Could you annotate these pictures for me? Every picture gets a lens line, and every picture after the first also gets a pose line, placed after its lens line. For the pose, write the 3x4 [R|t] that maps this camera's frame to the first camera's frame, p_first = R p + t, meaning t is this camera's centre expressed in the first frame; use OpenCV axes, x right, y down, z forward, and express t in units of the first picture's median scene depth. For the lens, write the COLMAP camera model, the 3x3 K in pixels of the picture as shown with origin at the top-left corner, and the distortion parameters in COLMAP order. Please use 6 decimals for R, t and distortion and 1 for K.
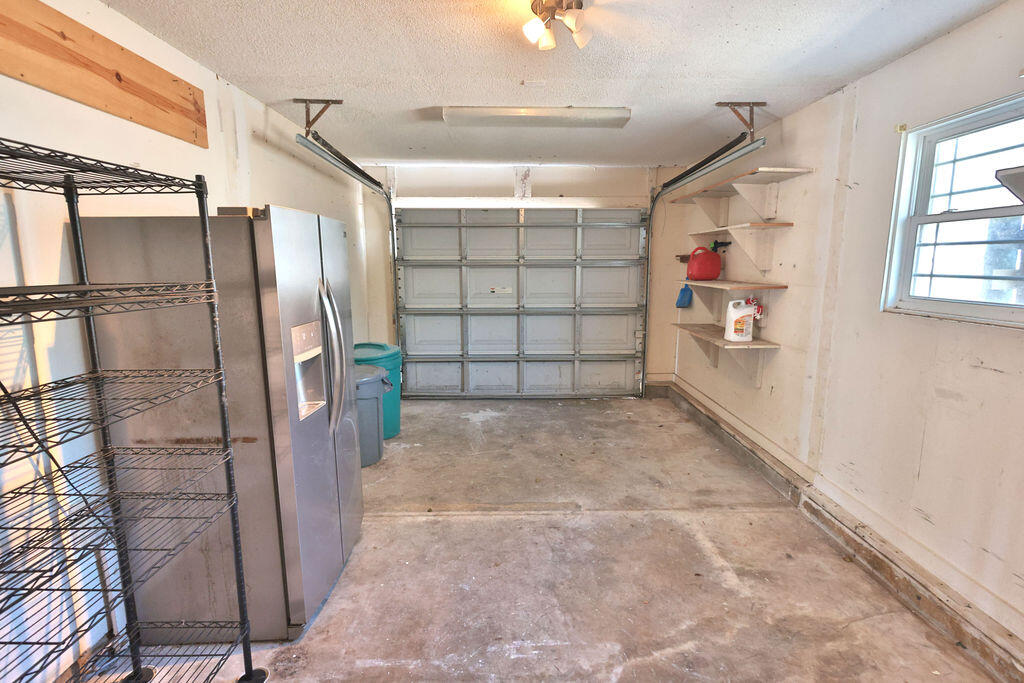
lens RADIAL K [[497.4, 0, 512.0], [0, 497.4, 341.5], [0, 0, 1]] dist [-0.000114, 0.000022]
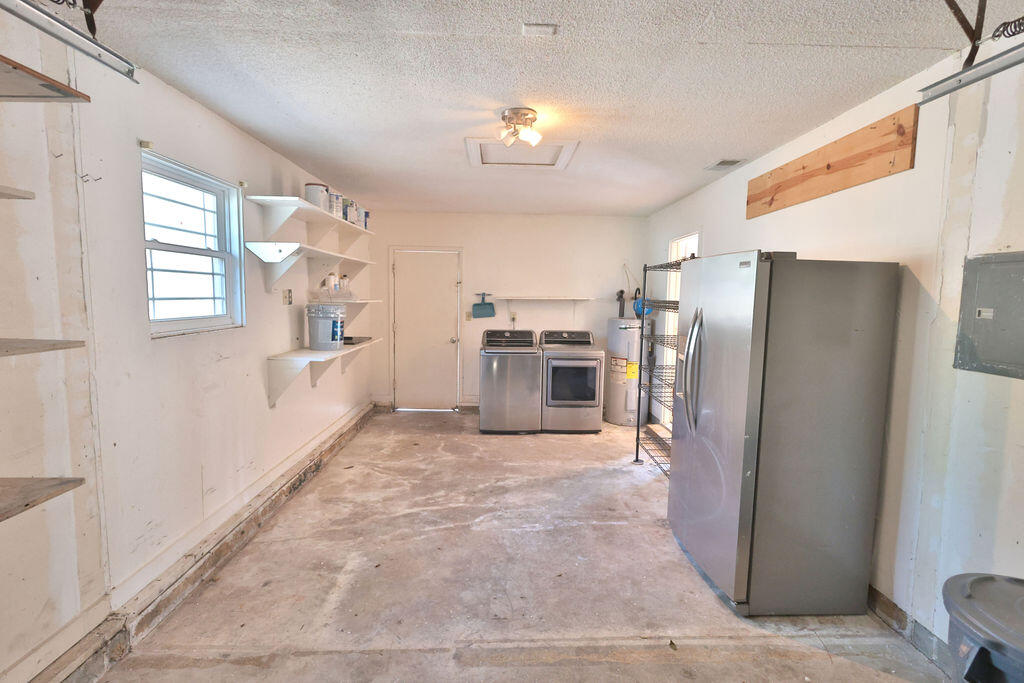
lens RADIAL K [[497.4, 0, 512.0], [0, 497.4, 341.5], [0, 0, 1]] dist [-0.000114, 0.000022]
pose [[-0.999786, -0.013086, -0.016035, 0.098445], [-0.016714, 0.967429, 0.252590, -0.311986], [0.012207, 0.252804, -0.967441, 1.971148]]
